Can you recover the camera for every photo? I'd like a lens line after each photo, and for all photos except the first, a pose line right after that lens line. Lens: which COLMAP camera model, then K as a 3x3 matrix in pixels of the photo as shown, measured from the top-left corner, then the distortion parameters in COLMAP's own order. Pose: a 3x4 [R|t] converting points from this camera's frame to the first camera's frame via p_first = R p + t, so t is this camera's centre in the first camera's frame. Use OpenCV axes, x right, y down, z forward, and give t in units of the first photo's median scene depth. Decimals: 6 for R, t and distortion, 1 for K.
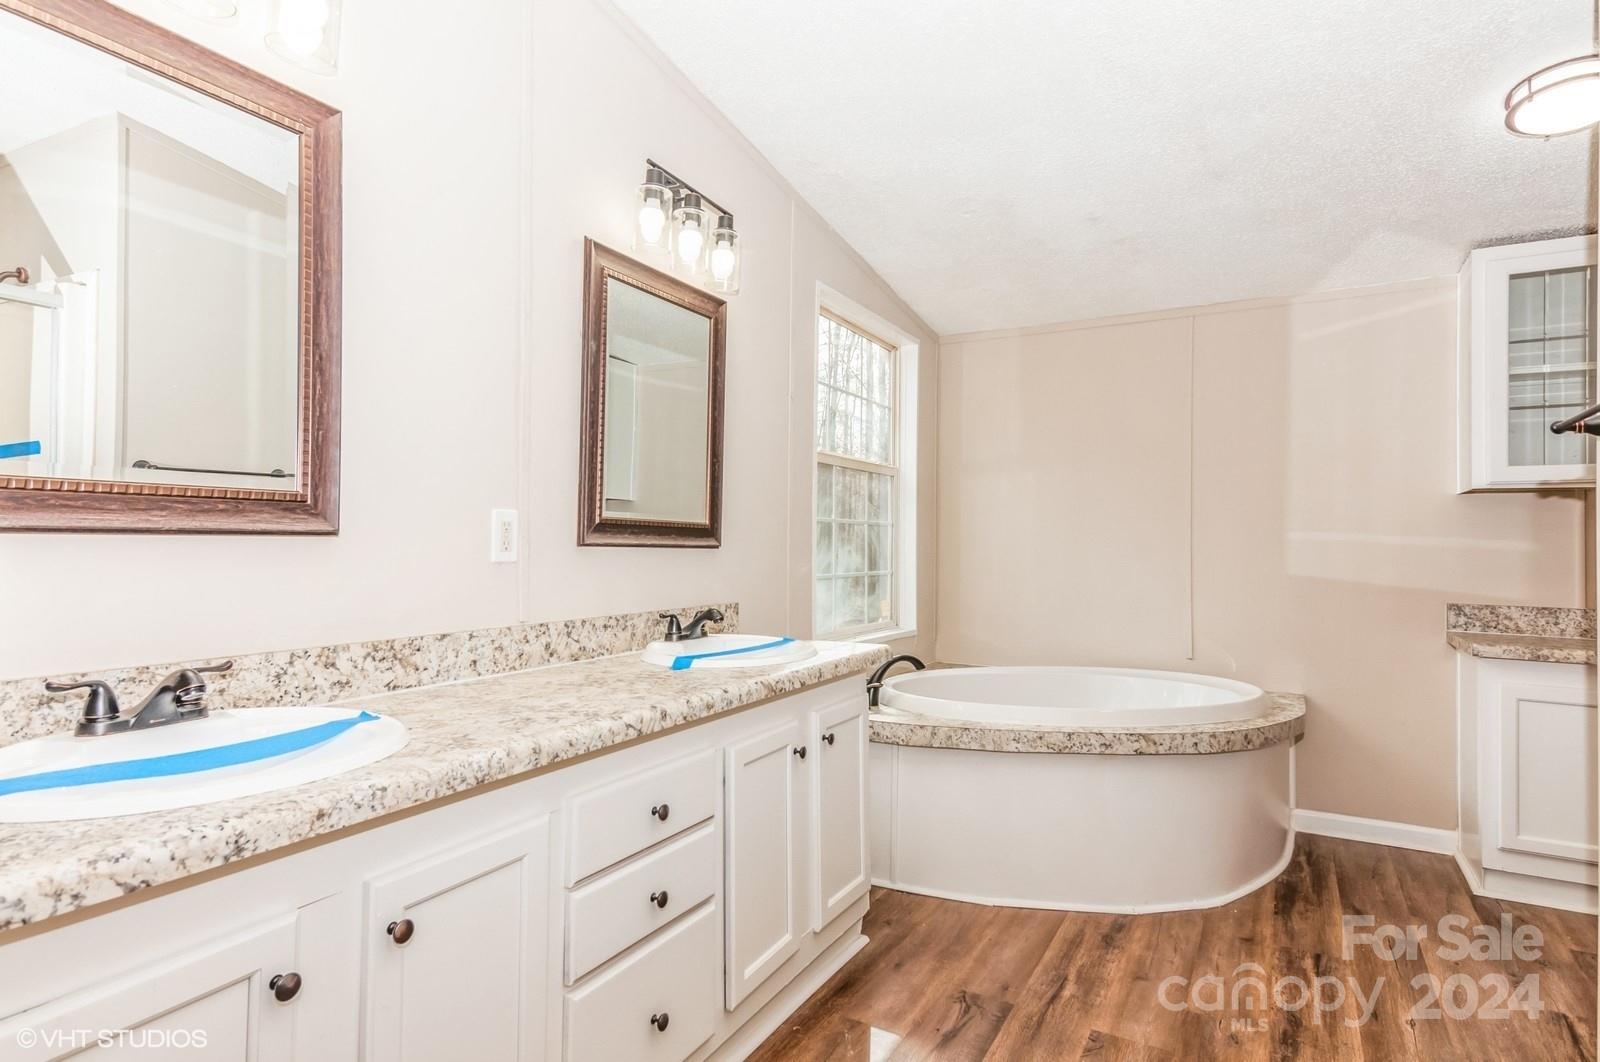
lens RADIAL K [[871.9, 0, 800.0], [0, 871.9, 531.0], [0, 0, 1]] dist [0.000438, 0.000047]
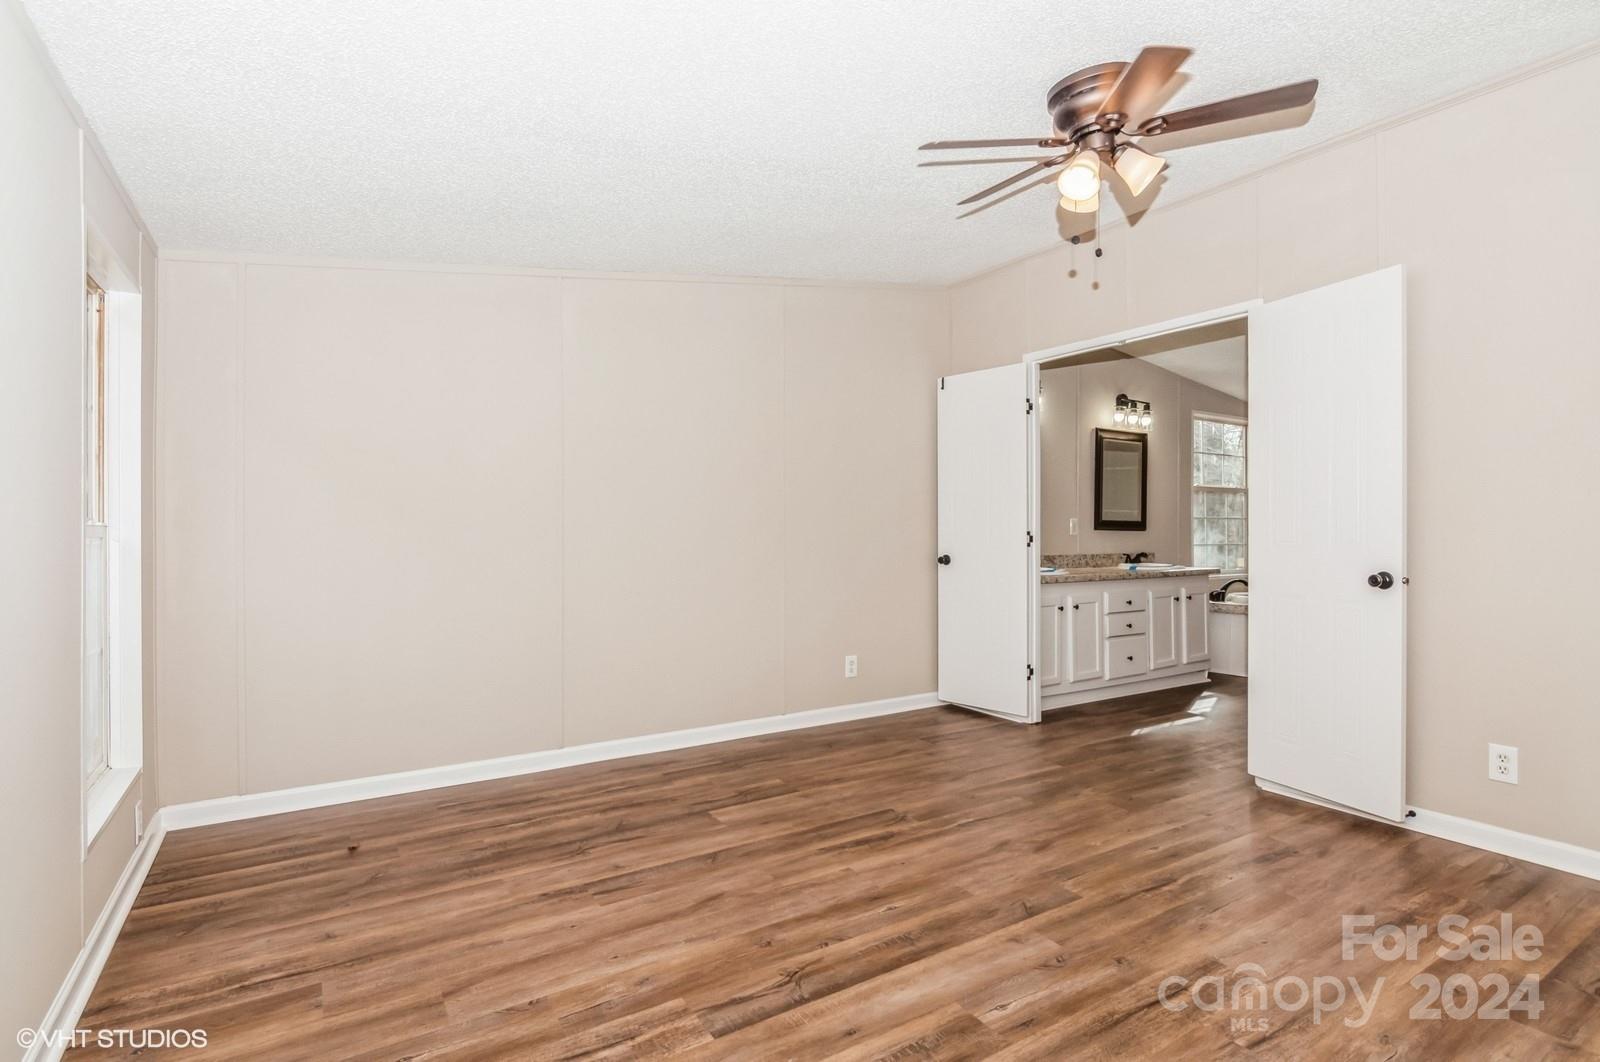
lens RADIAL K [[767.4, 0, 800.0], [0, 767.4, 531.0], [0, 0, 1]] dist [0.015704, -0.024398]
pose [[0.870370, -0.009426, -0.492308, 0.155483], [0.014598, 0.999871, 0.006665, -0.010835], [0.492182, -0.012988, 0.870396, -1.692188]]
